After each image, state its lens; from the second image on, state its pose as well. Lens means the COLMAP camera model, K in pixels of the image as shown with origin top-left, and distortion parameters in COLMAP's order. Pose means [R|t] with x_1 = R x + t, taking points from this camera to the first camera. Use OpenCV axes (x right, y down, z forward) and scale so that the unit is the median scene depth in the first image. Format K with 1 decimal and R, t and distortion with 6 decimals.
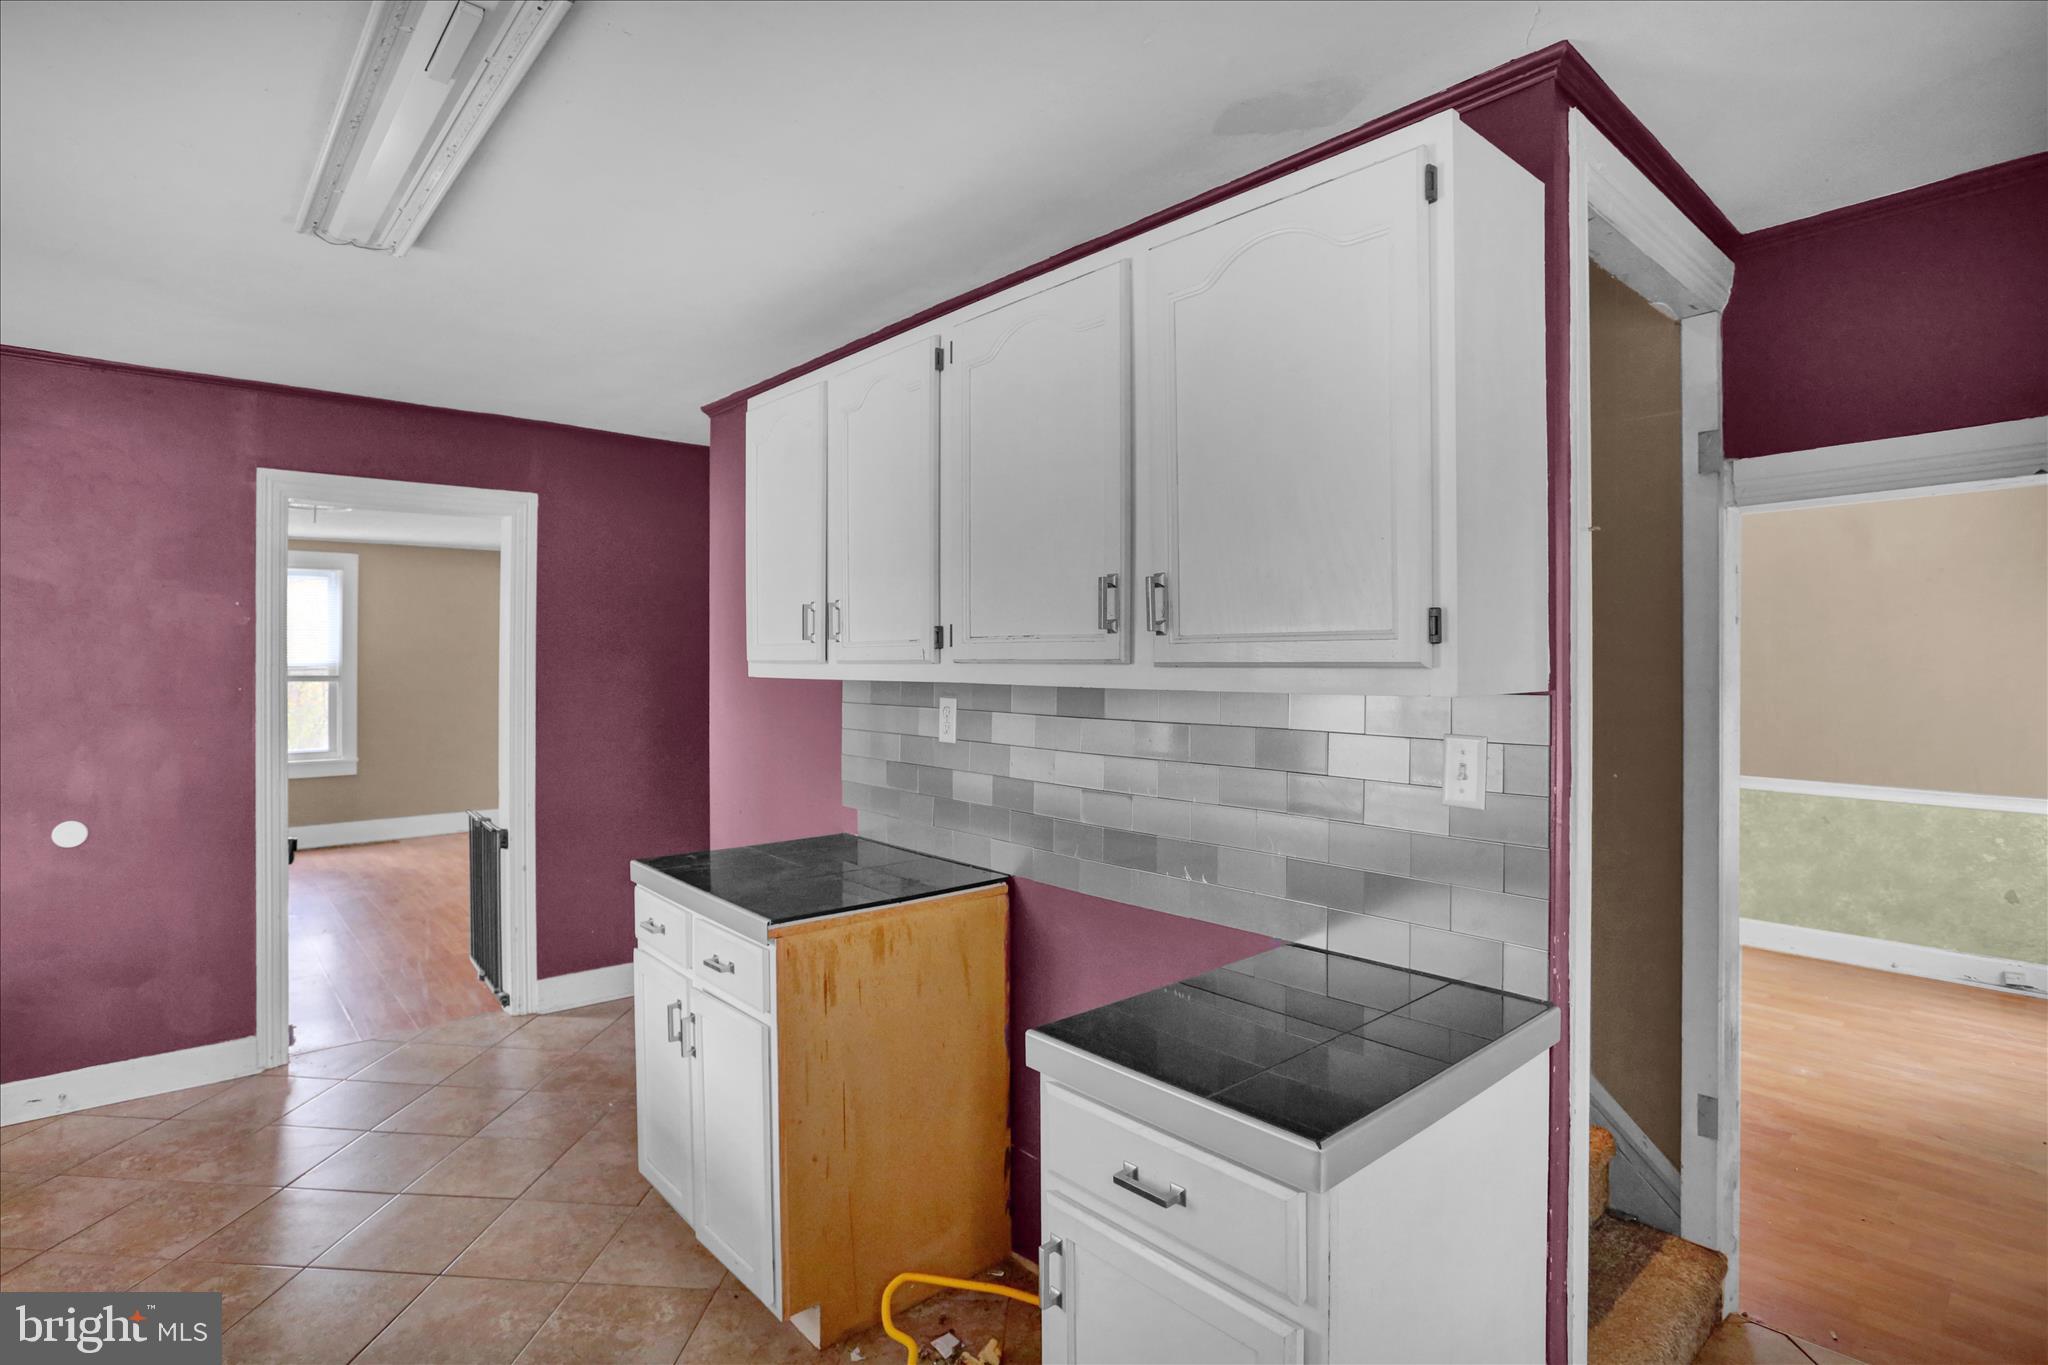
lens RADIAL K [[1011.7, 0, 1000.9], [0, 1011.7, 657.1], [0, 0, 1]] dist [-0.019134, 0.008792]
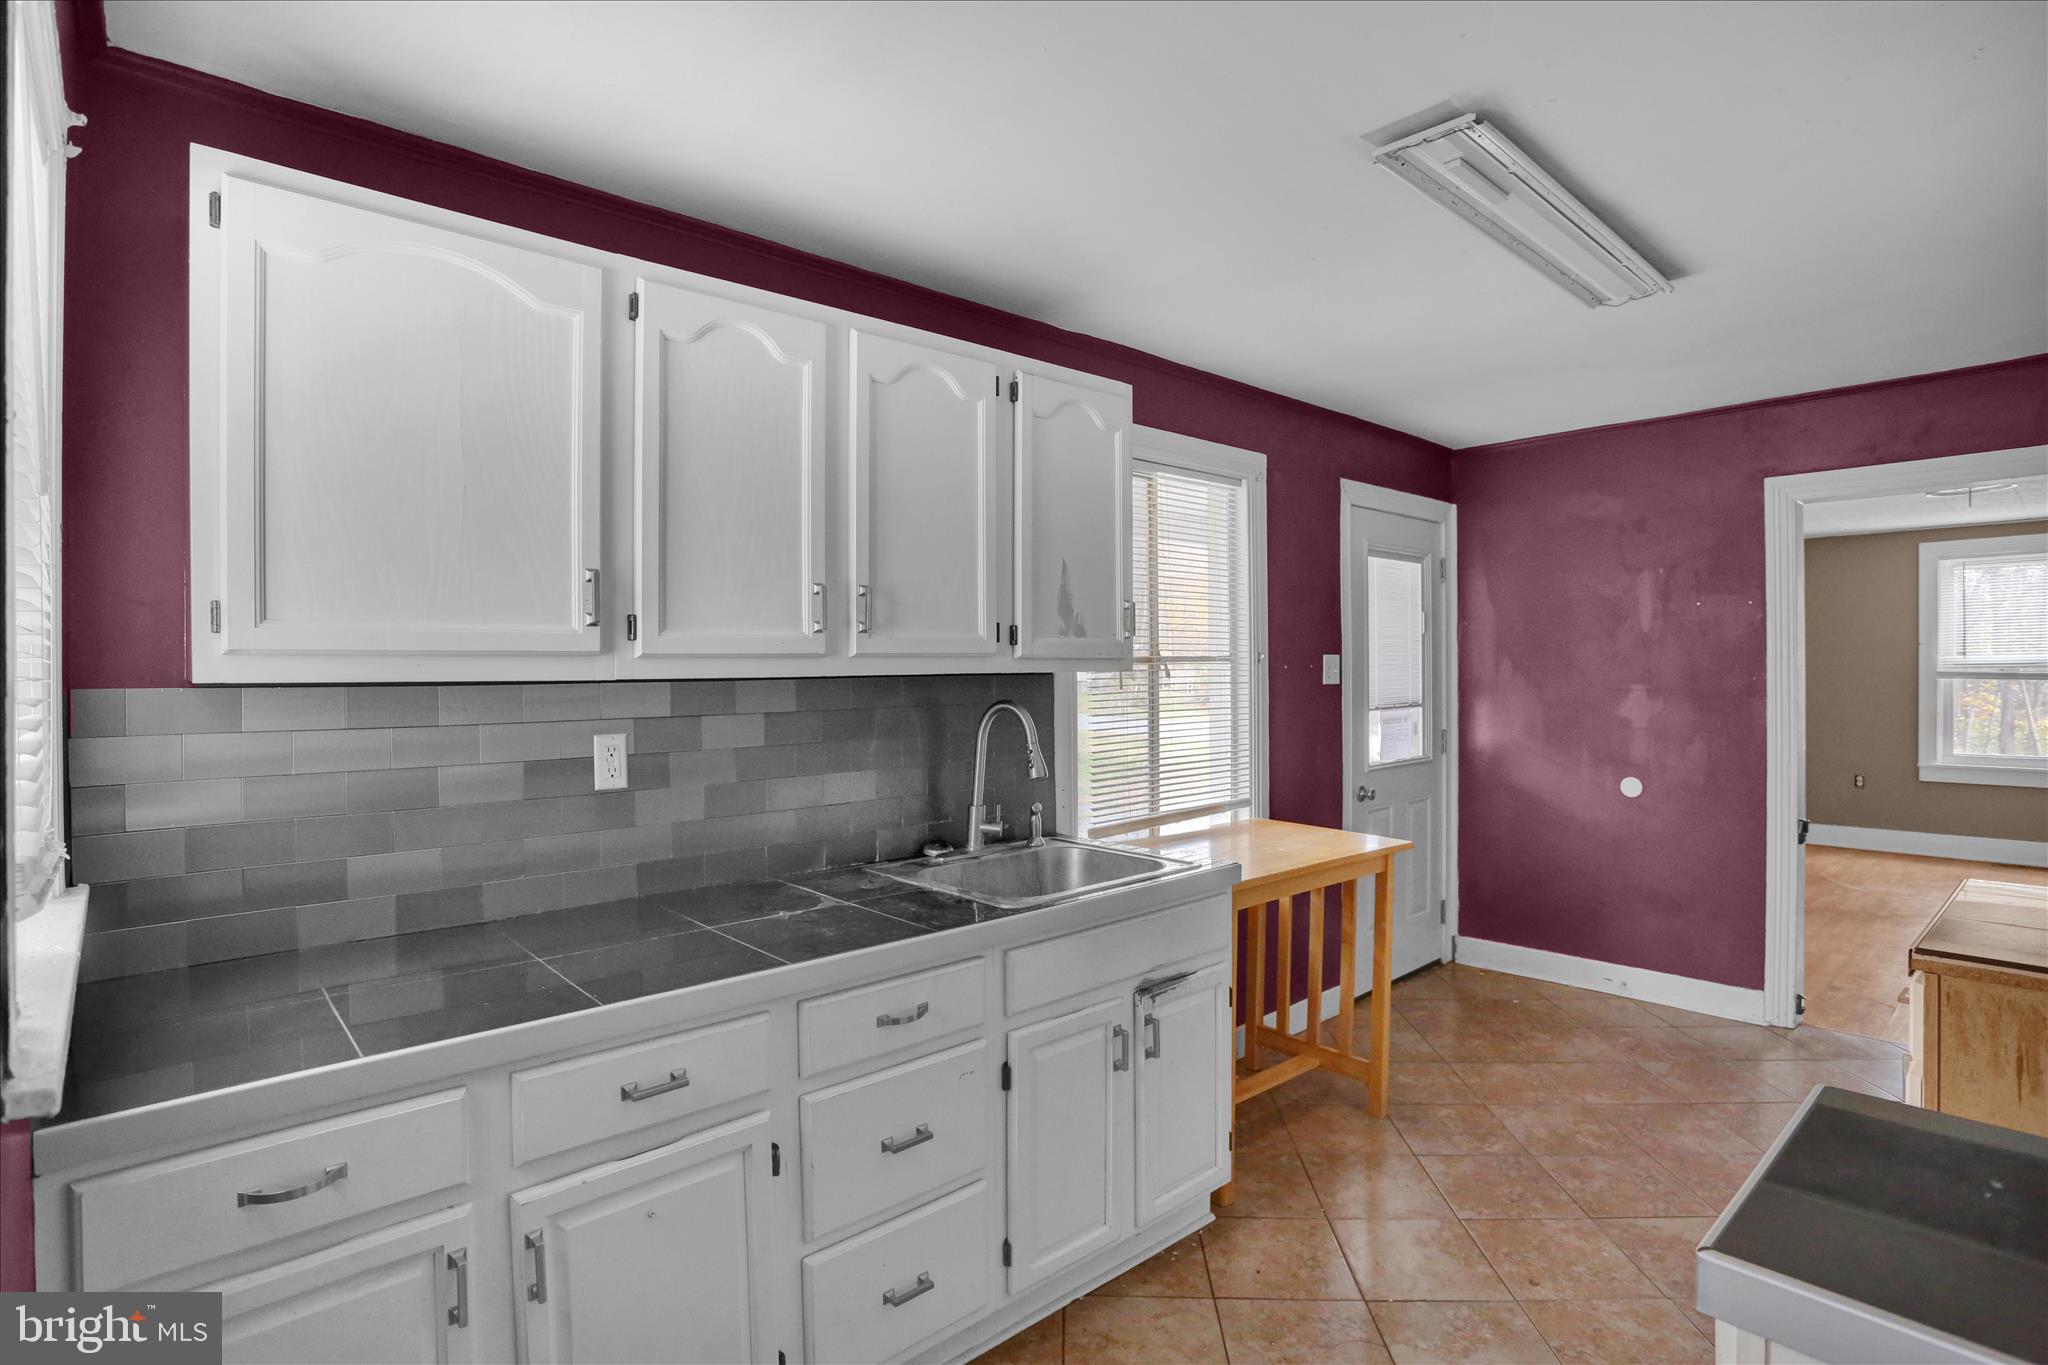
lens RADIAL K [[1011.7, 0, 1020.8], [0, 1011.7, 673.6], [0, 0, 1]] dist [-0.019134, 0.008792]
pose [[0.030960, 0.002088, -0.999518, 0.365981], [0.012879, 0.999914, 0.002488, 0.014390], [0.999438, -0.012950, 0.030930, 0.163248]]
